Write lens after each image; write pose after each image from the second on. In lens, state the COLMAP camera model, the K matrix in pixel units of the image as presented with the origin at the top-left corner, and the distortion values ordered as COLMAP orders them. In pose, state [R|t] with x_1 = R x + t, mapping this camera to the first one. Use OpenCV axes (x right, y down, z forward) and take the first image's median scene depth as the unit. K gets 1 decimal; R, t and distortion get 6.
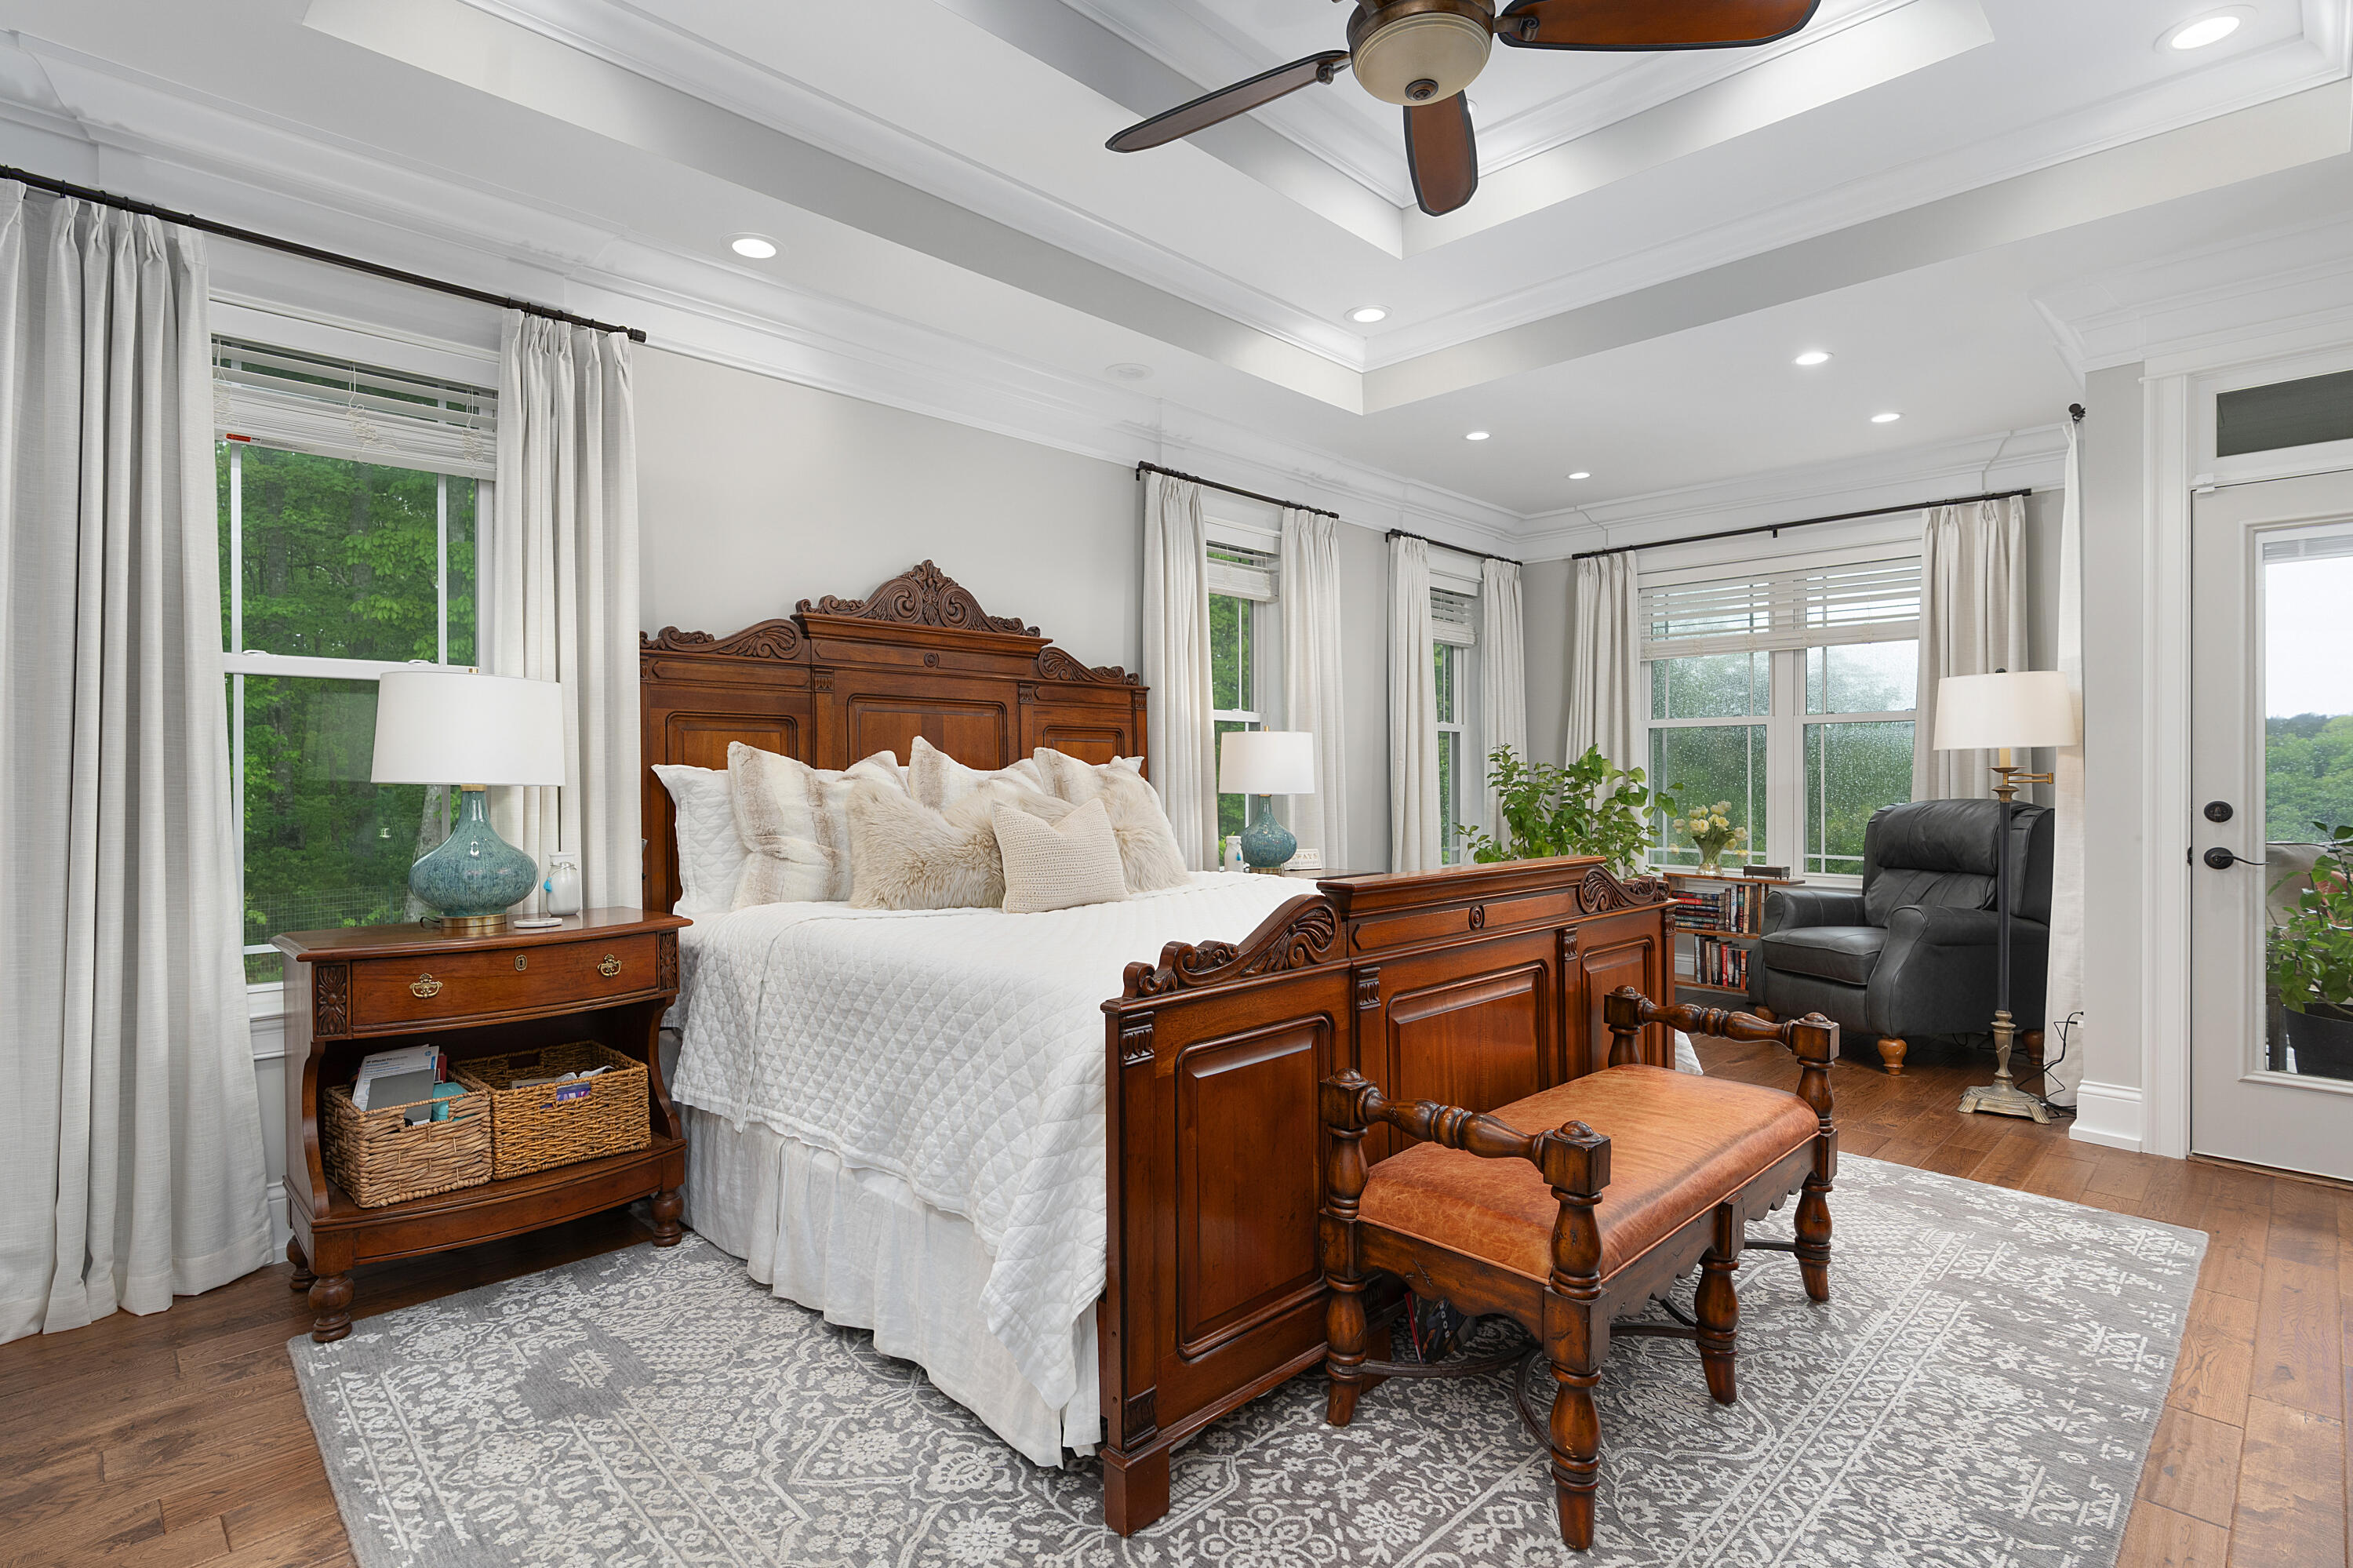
lens RADIAL K [[1140.8, 0, 1166.0], [0, 1140.8, 781.2], [0, 0, 1]] dist [0.002797, 0.000045]
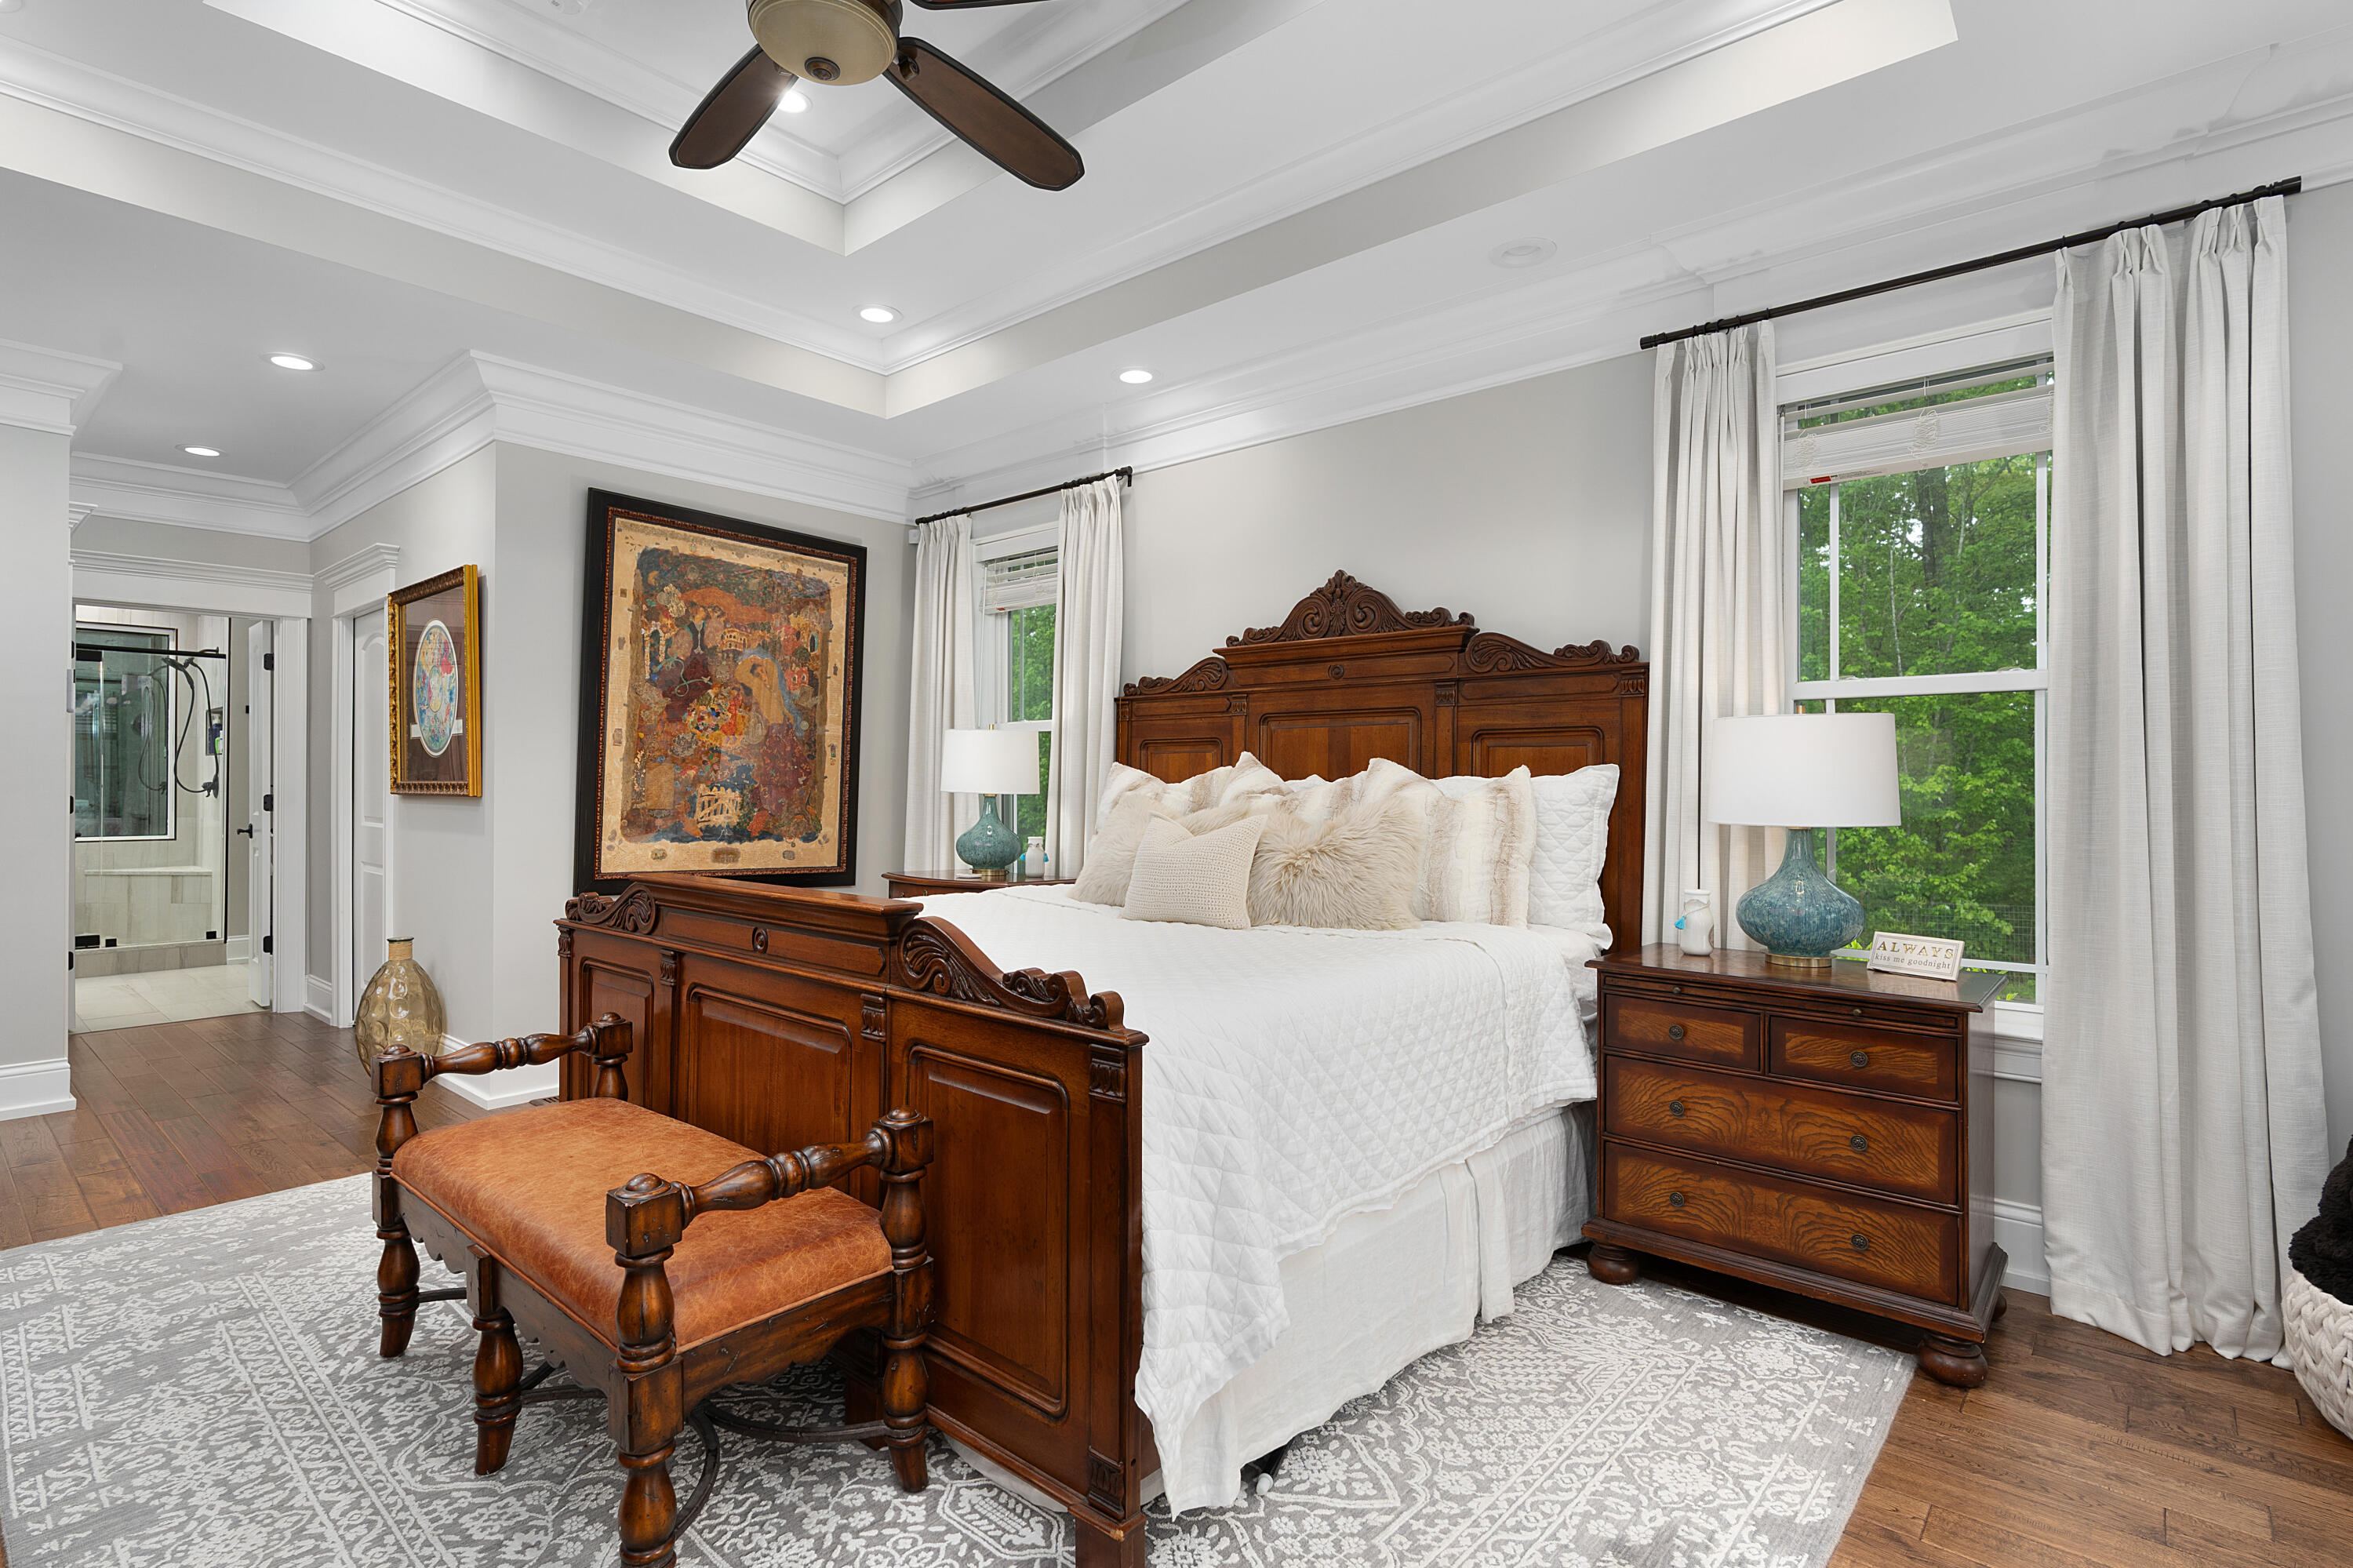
lens RADIAL K [[1140.8, 0, 1174.8], [0, 1140.8, 776.4], [0, 0, 1]] dist [0.002797, 0.000045]
pose [[0.070180, -0.000875, -0.997534, 0.771758], [-0.005670, 0.999983, -0.001276, -0.013252], [0.997518, 0.005745, 0.070174, 0.789092]]
